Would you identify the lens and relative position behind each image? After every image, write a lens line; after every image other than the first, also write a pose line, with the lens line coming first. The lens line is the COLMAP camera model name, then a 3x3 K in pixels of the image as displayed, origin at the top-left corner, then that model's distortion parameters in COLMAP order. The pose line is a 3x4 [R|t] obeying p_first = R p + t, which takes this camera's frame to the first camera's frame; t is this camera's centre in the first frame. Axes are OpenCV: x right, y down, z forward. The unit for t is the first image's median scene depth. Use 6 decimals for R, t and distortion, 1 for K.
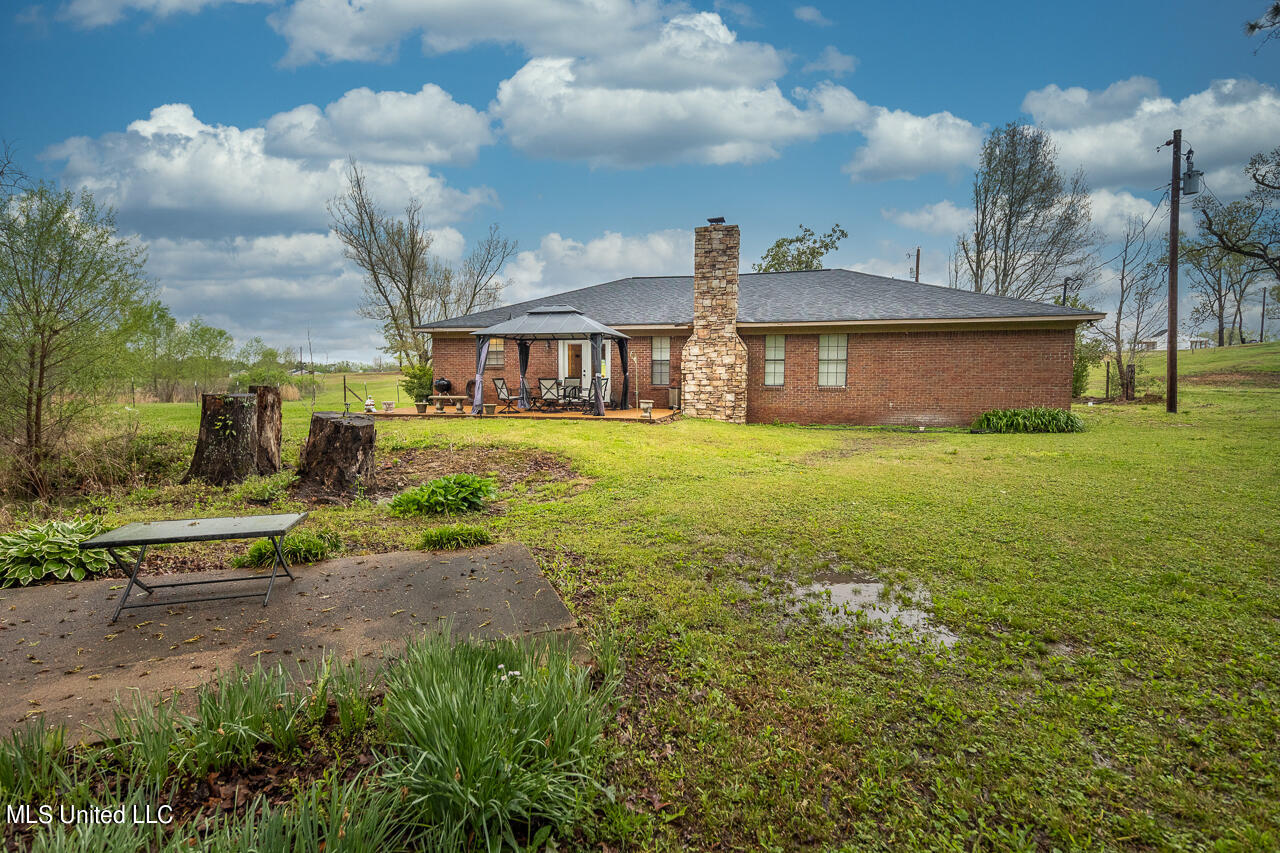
lens RADIAL K [[620.1, 0, 642.1], [0, 620.1, 432.3], [0, 0, 1]] dist [0.049624, -0.013417]
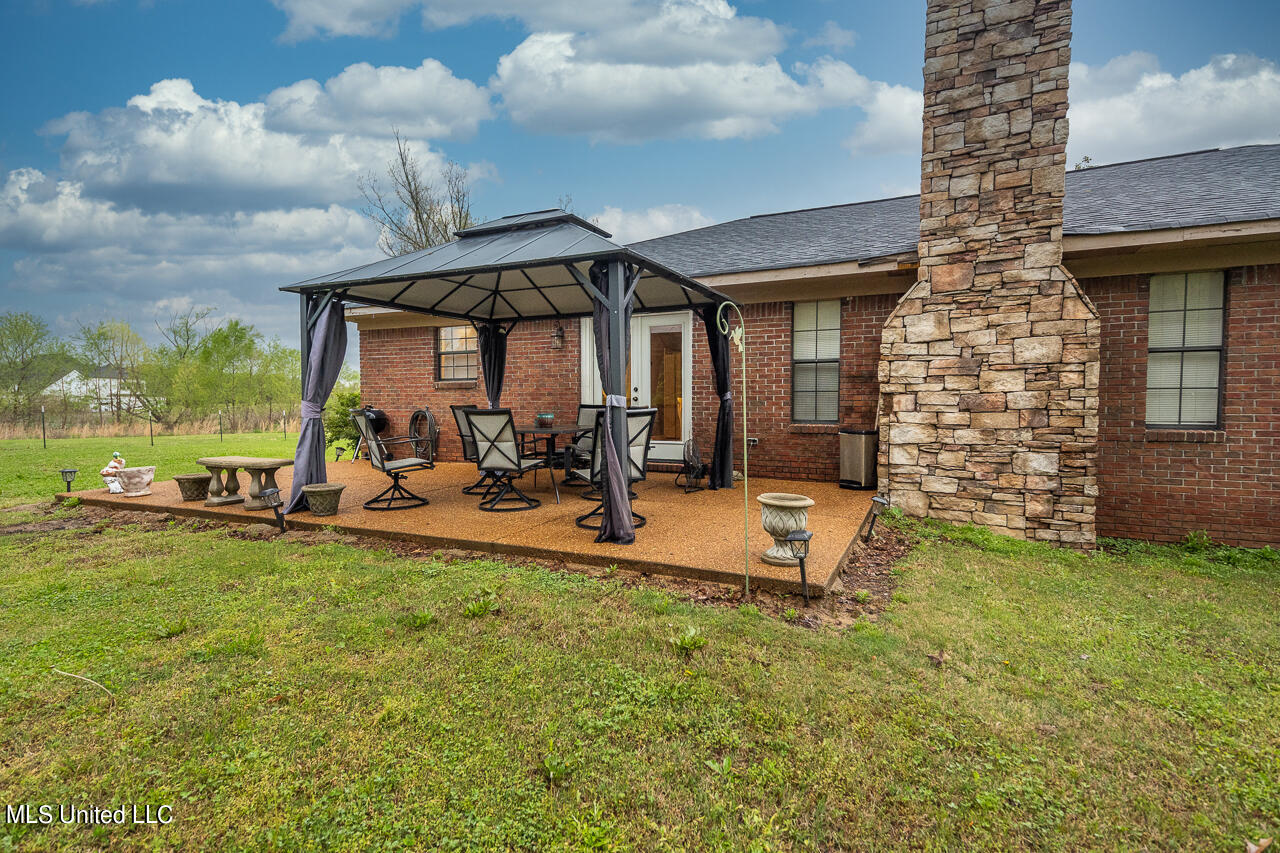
lens RADIAL K [[620.1, 0, 644.3], [0, 620.1, 426.3], [0, 0, 1]] dist [0.049624, -0.013417]
pose [[0.978853, 0.004633, -0.204514, 0.003773], [-0.014020, 0.998912, -0.044473, -0.057910], [0.204086, 0.046399, 0.977853, 0.624606]]
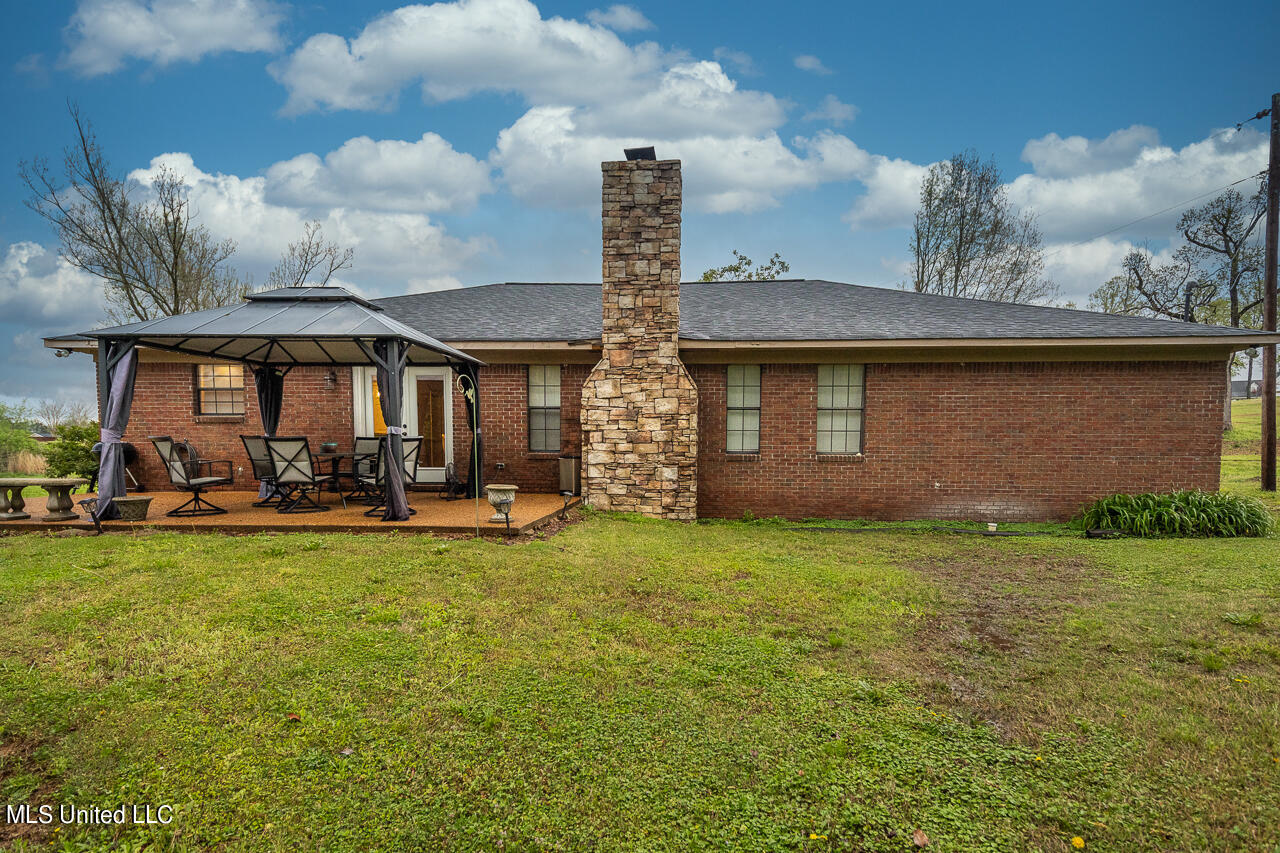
lens RADIAL K [[620.1, 0, 656.2], [0, 620.1, 481.6], [0, 0, 1]] dist [0.049624, -0.013417]
pose [[0.985859, -0.007765, 0.167397, 0.037111], [0.012174, 0.999605, -0.025328, -0.035423], [-0.167134, 0.027008, 0.985564, 0.454518]]
